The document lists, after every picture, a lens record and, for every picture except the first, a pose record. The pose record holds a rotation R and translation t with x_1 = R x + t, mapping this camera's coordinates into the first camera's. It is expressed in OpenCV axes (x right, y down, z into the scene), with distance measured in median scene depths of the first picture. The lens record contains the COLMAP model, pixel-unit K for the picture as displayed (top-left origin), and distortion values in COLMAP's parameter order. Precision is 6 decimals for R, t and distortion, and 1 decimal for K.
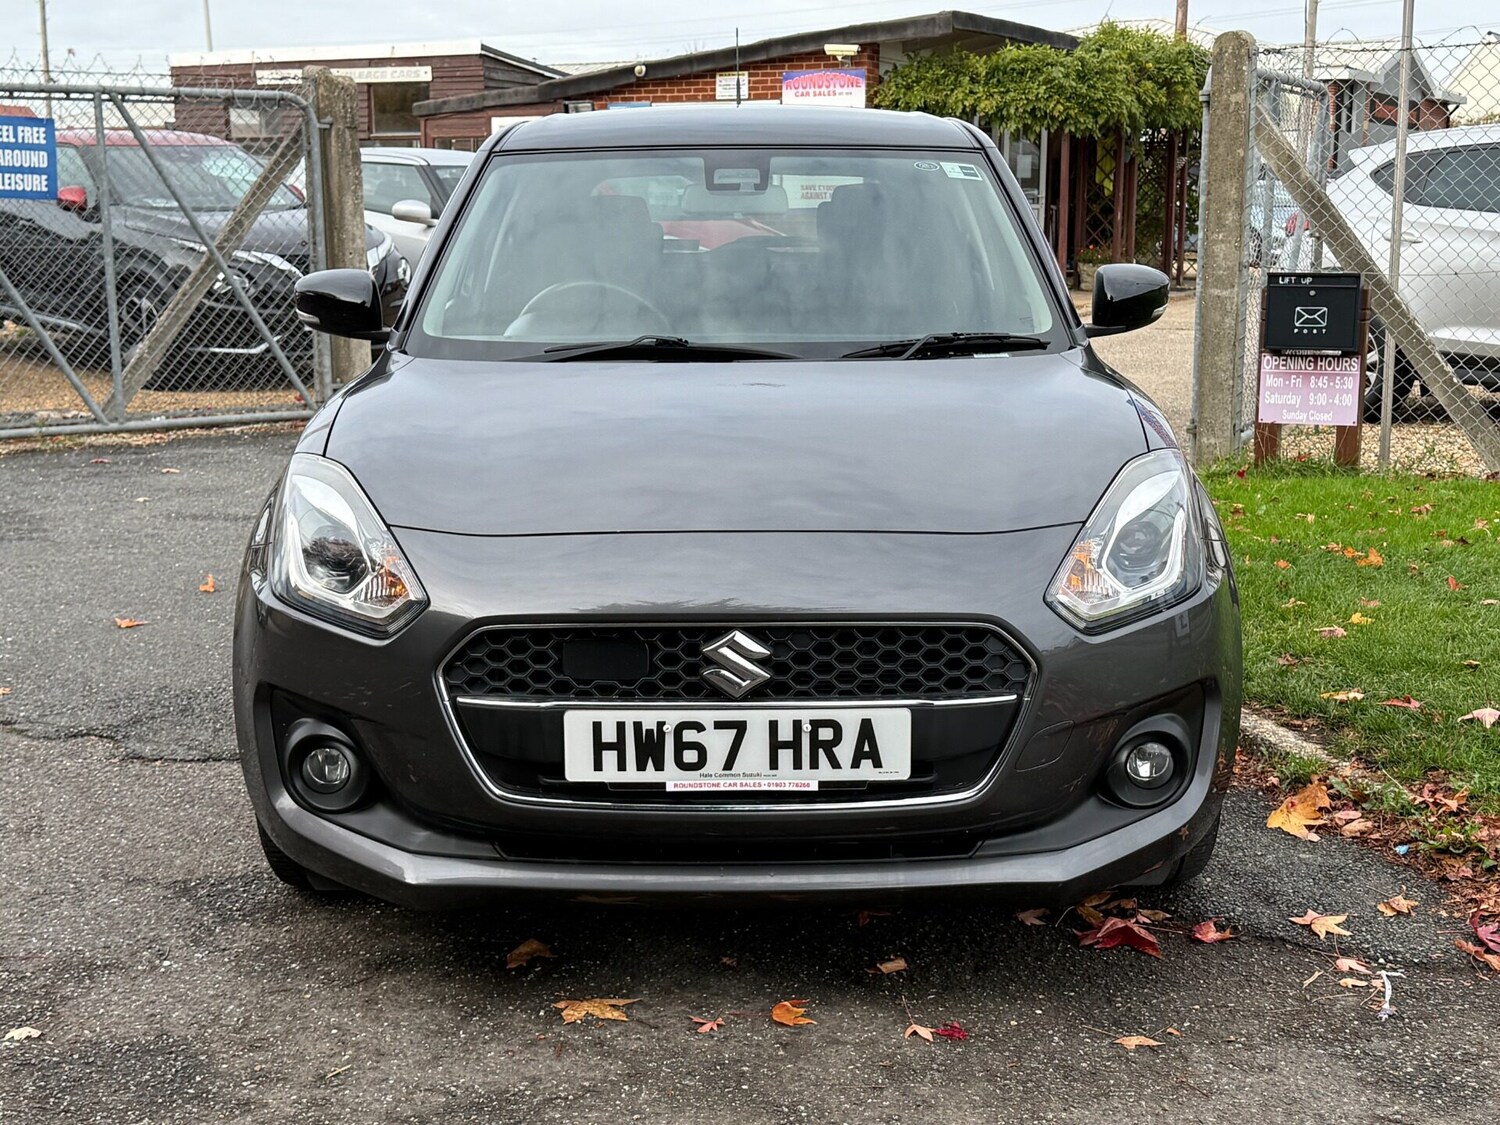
lens RADIAL K [[2185.7, 0, 810.8], [0, 2185.7, 593.9], [0, 0, 1]] dist [0.159525, -0.081506]
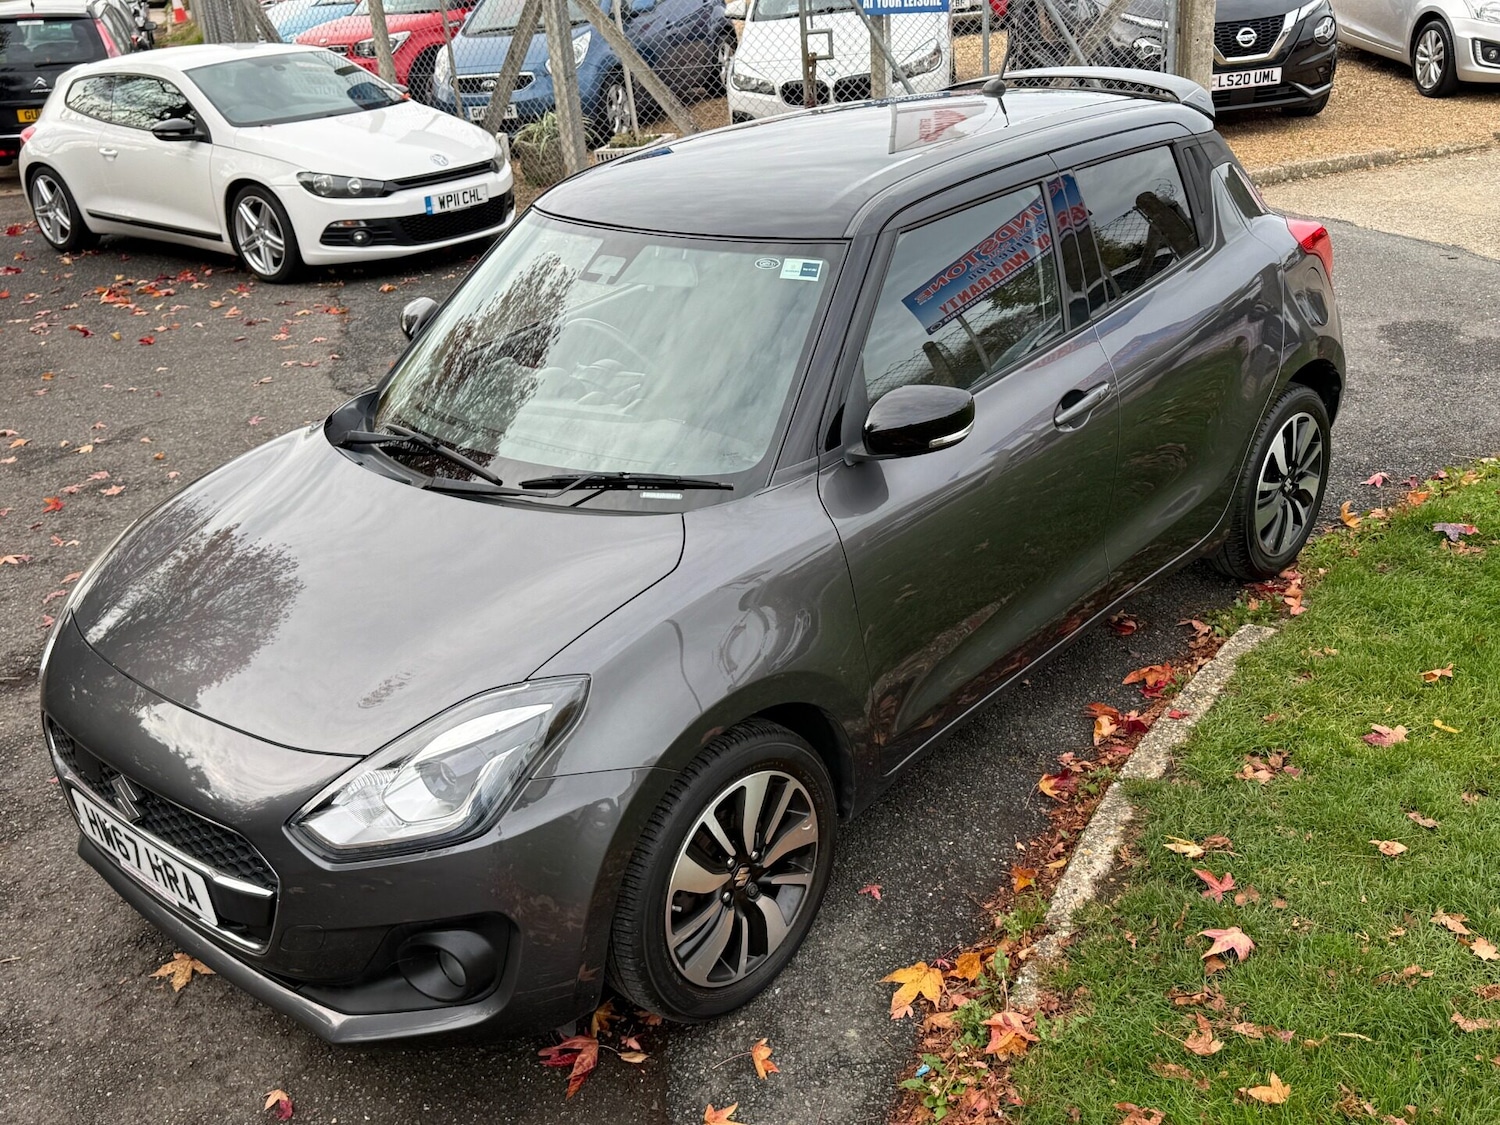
lens RADIAL K [[1581.5, 0, 714.1], [0, 1581.5, 629.0], [0, 0, 1]] dist [0.151814, -0.302448]
pose [[0.705147, 0.254803, -0.661697, 0.788501], [-0.048057, 0.948230, 0.313927, -0.365543], [0.707430, -0.189566, 0.680887, 0.620501]]
